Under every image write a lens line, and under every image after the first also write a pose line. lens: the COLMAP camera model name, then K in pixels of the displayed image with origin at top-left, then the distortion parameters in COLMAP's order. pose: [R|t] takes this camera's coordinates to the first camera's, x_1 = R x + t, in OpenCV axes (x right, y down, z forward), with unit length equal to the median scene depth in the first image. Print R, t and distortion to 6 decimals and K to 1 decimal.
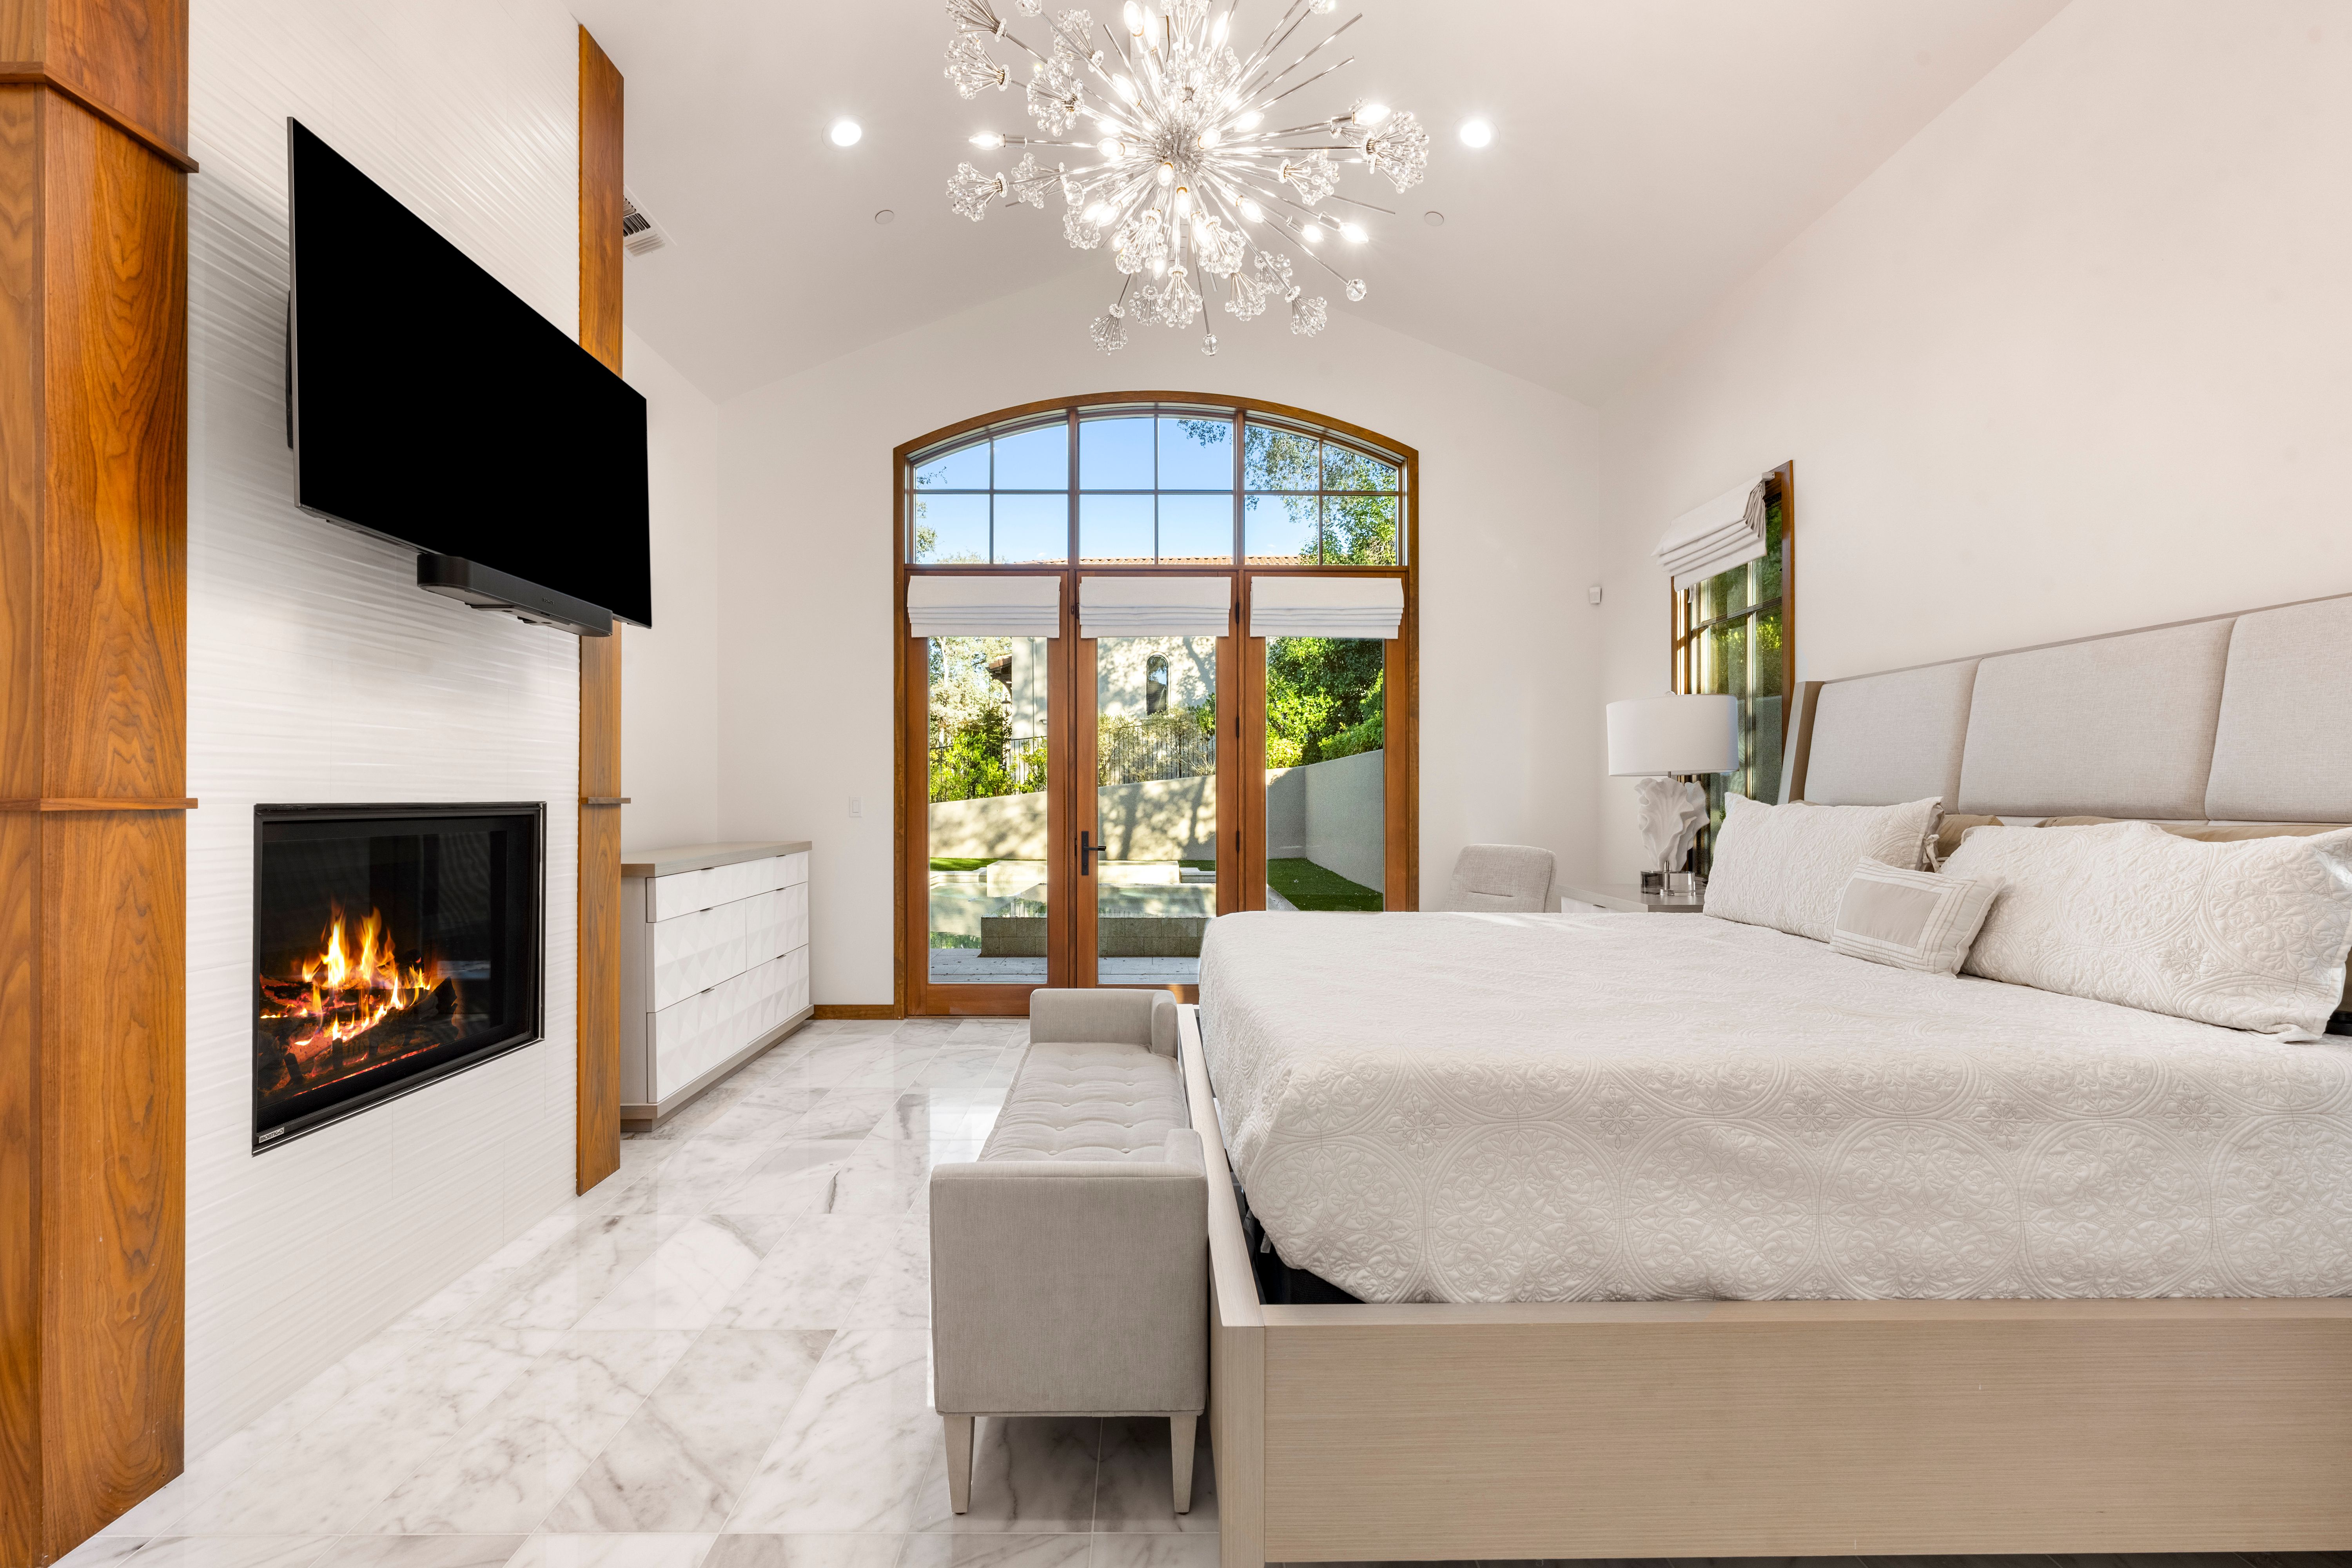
lens RADIAL K [[954.9, 0, 1129.9], [0, 954.9, 789.9], [0, 0, 1]] dist [-0.000895, -0.000591]
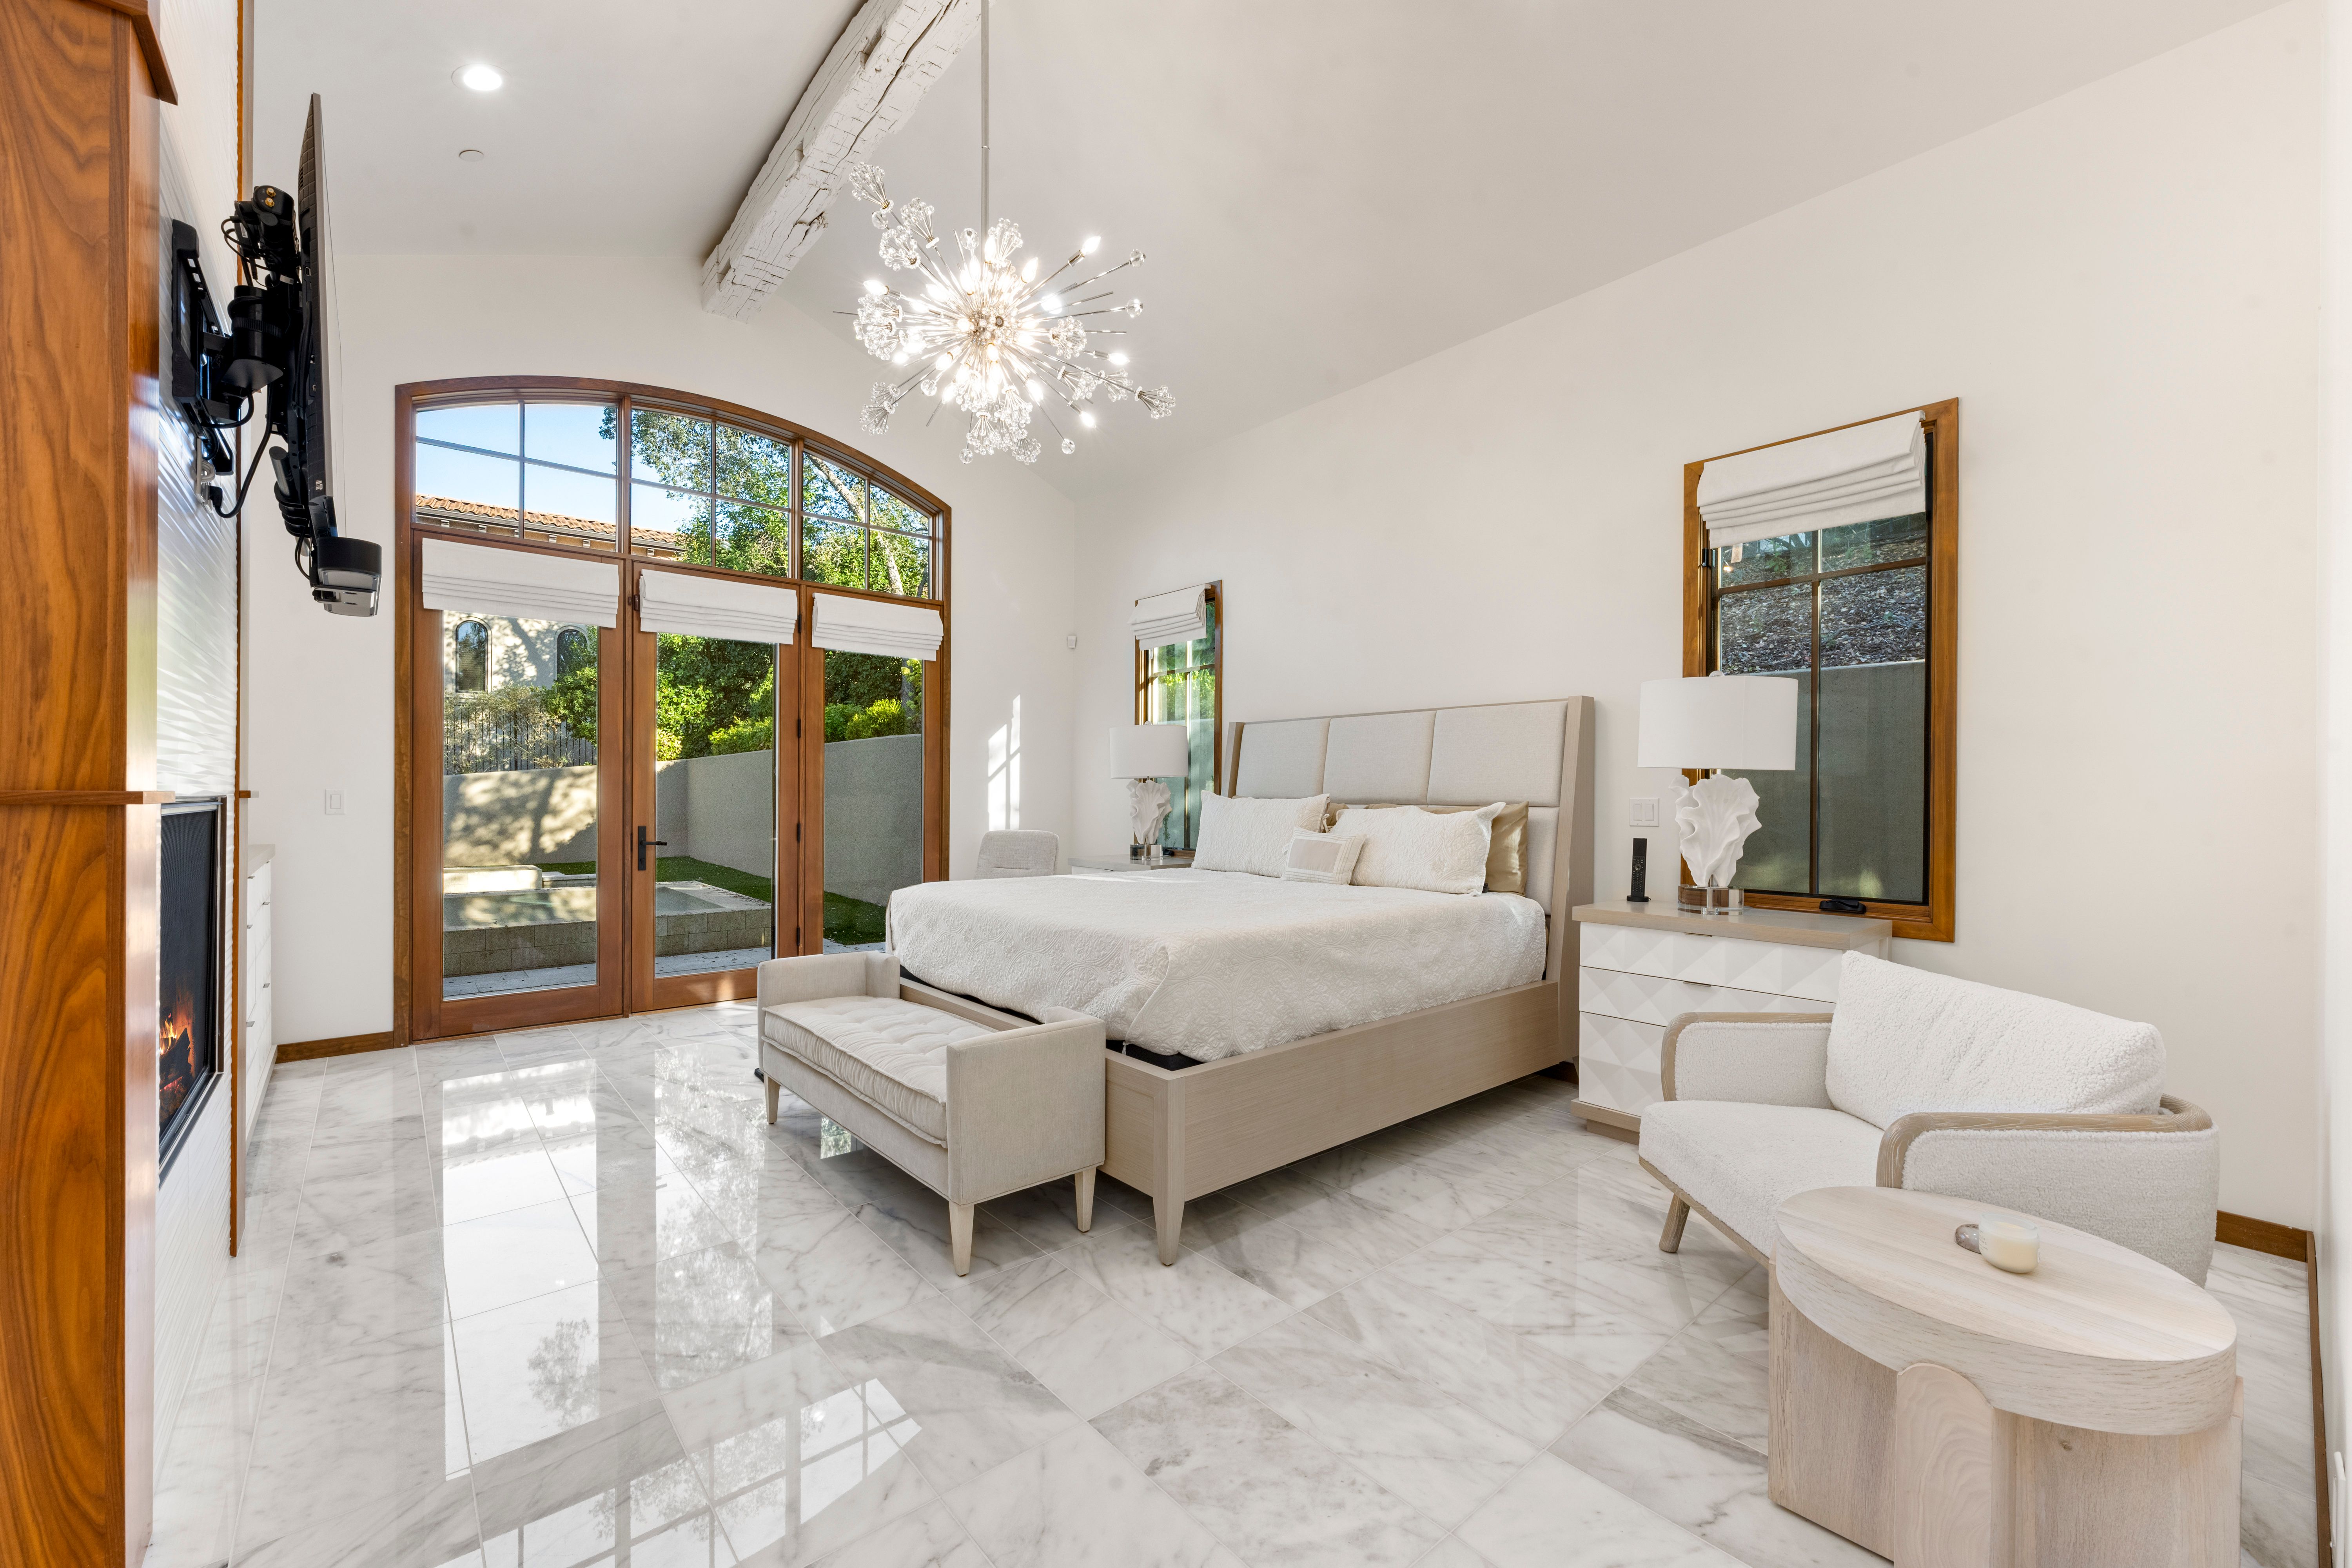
lens RADIAL K [[954.9, 0, 1140.1], [0, 954.9, 795.5], [0, 0, 1]] dist [-0.000895, -0.000591]
pose [[0.776793, 0.001088, 0.629756, -0.687498], [-0.007751, 0.999939, 0.007833, -0.001285], [-0.629709, -0.010966, 0.776754, -0.243524]]
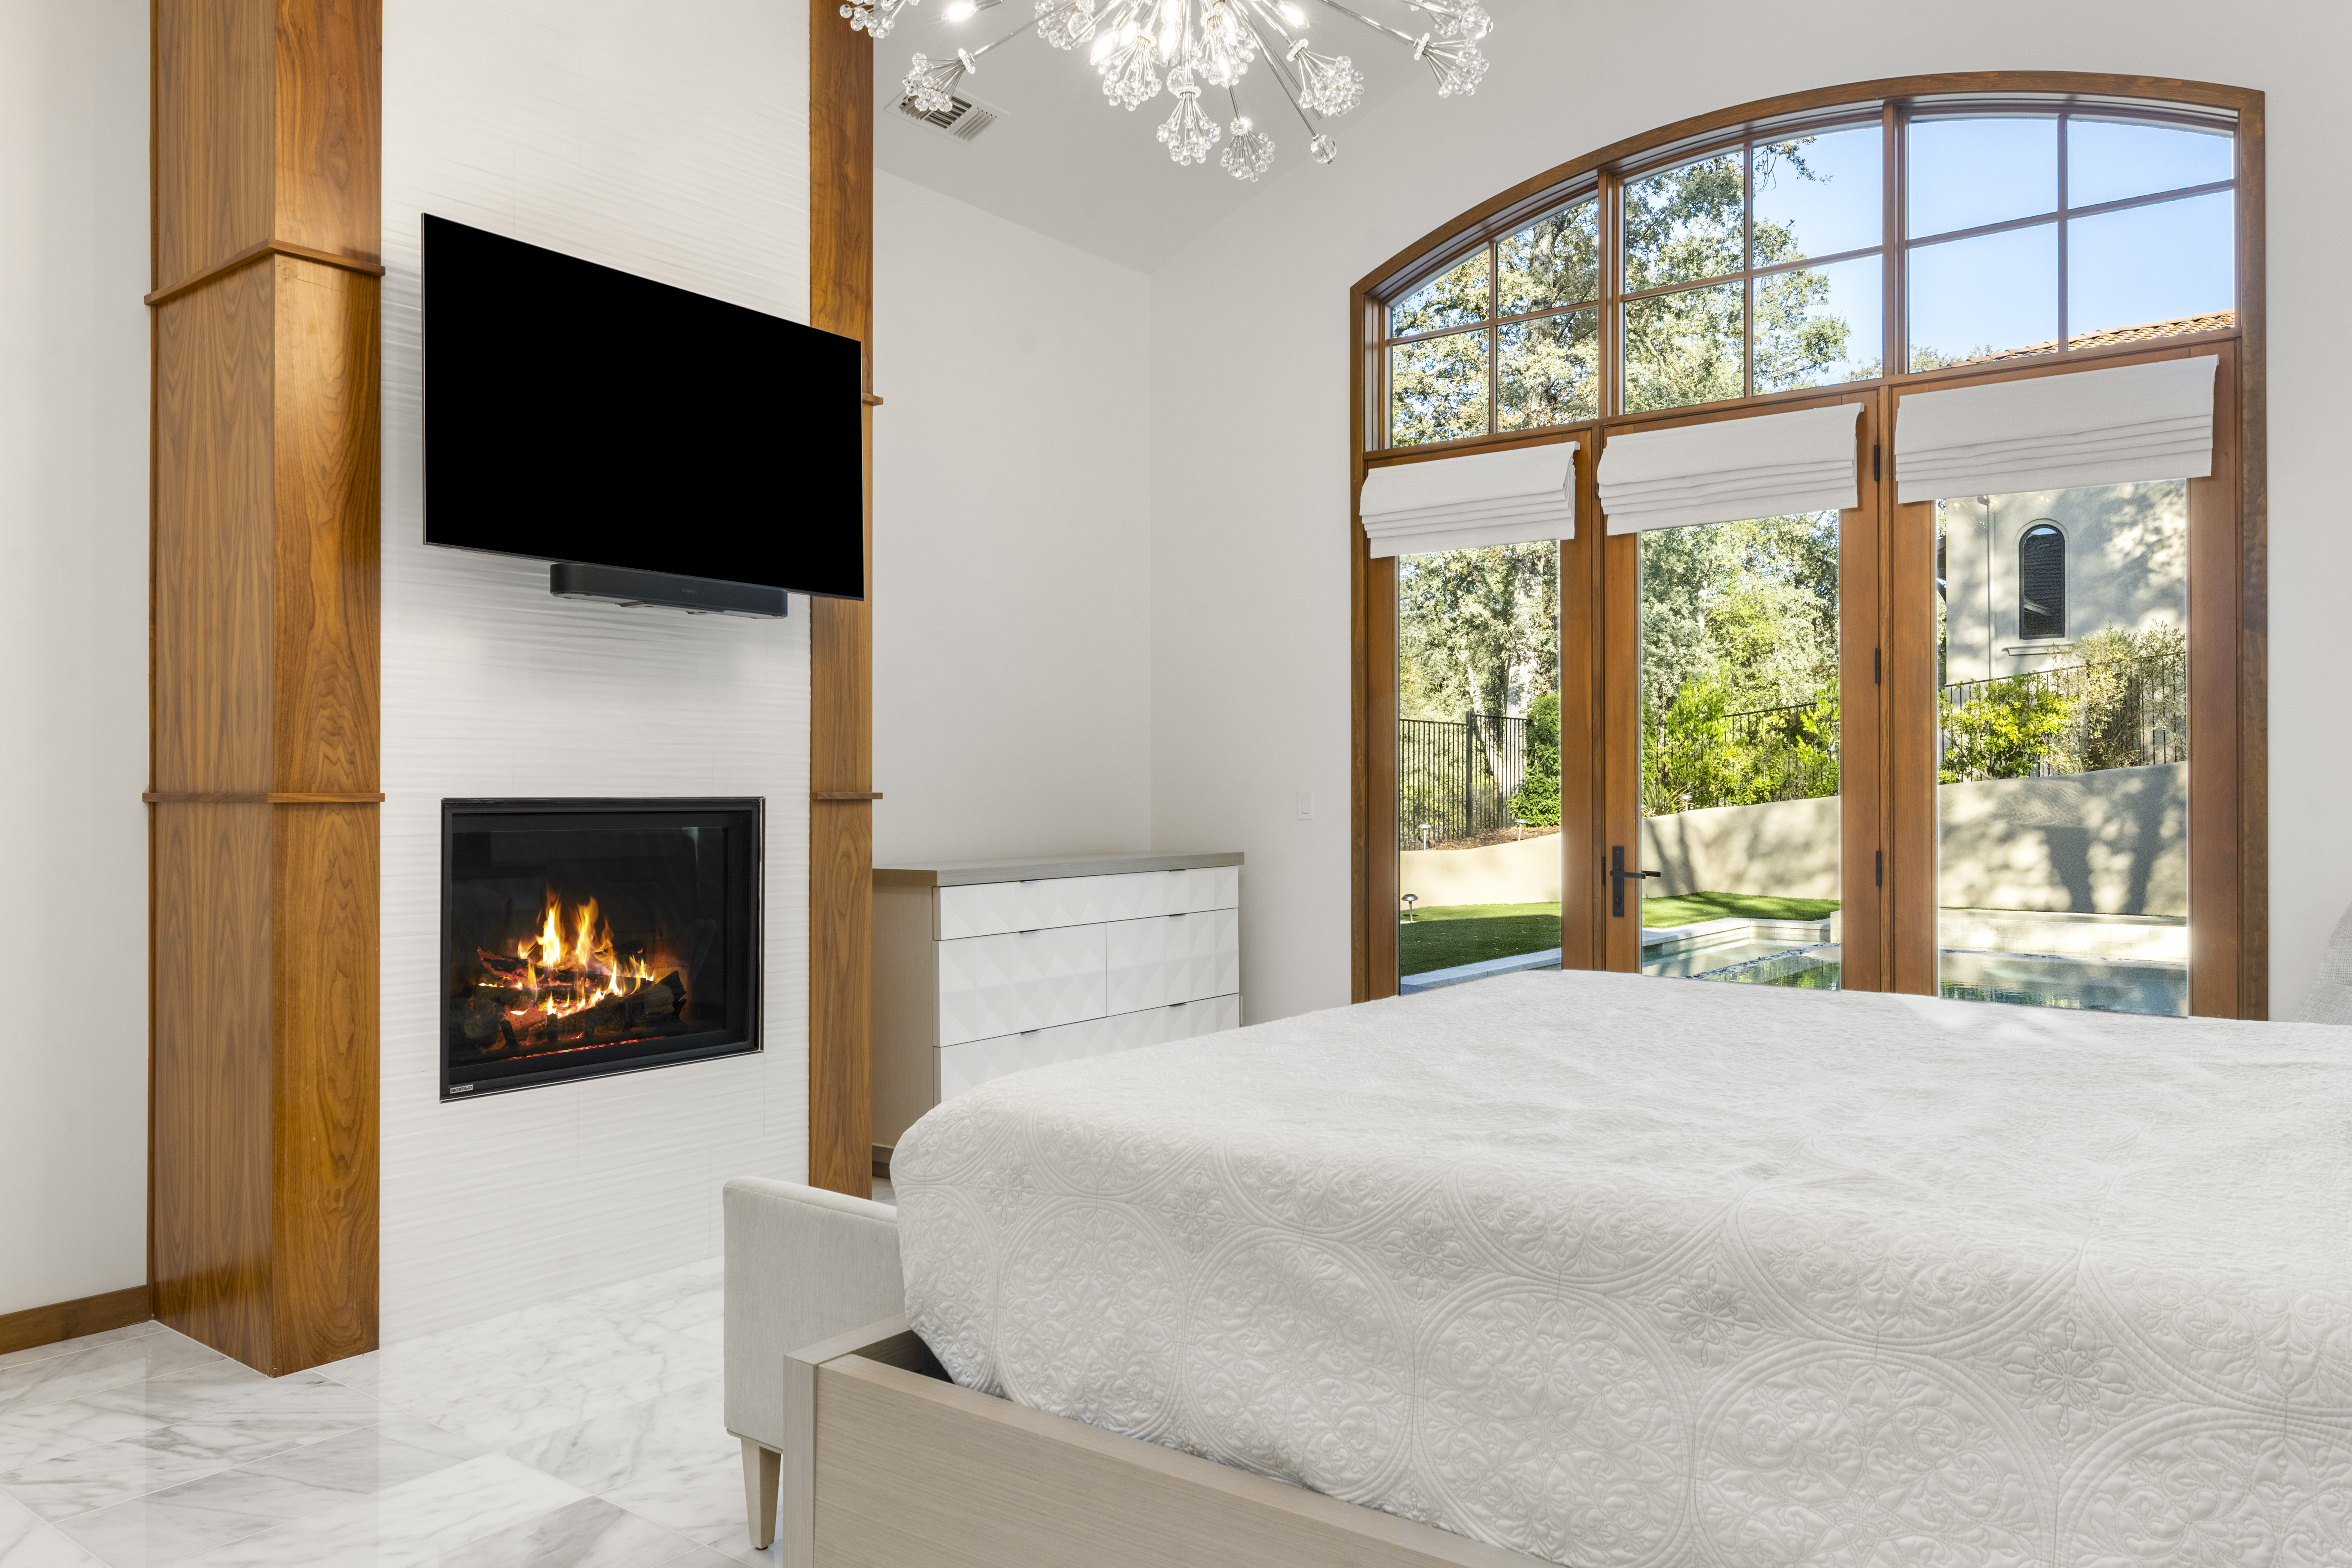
lens RADIAL K [[1594.6, 0, 1166.8], [0, 1594.6, 774.2], [0, 0, 1]] dist [0.001243, -0.009490]
pose [[0.799441, -0.008489, -0.600685, 0.850447], [0.006263, 0.999964, -0.005796, 0.002245], [0.600712, 0.000871, 0.799465, -0.015923]]
